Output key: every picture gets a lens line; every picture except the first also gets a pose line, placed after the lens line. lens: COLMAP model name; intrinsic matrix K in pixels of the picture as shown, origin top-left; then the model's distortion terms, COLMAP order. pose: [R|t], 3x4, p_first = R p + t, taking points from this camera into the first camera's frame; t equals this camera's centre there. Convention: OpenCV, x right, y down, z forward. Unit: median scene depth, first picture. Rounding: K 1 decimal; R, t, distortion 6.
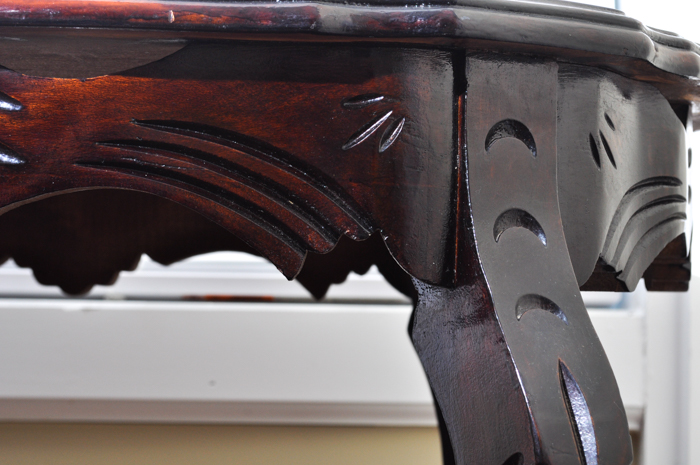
lens RADIAL K [[1544.1, 0, 350.0], [0, 1544.1, 232.5], [0, 0, 1]] dist [-0.007990, -0.059739]
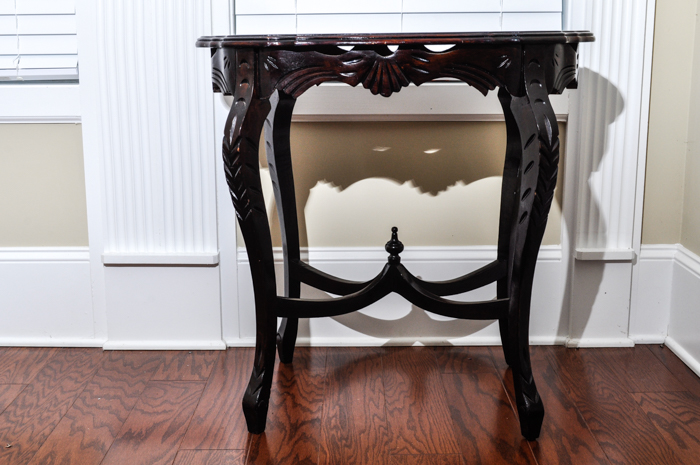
lens RADIAL K [[1003.1, 0, 351.8], [0, 1003.1, 192.5], [0, 0, 1]] dist [-0.001265, -0.011278]
pose [[0.998684, -0.007044, -0.050807, -0.257293], [0.017795, 0.976584, 0.214399, -0.303648], [0.048107, -0.215021, 0.975424, -1.802577]]
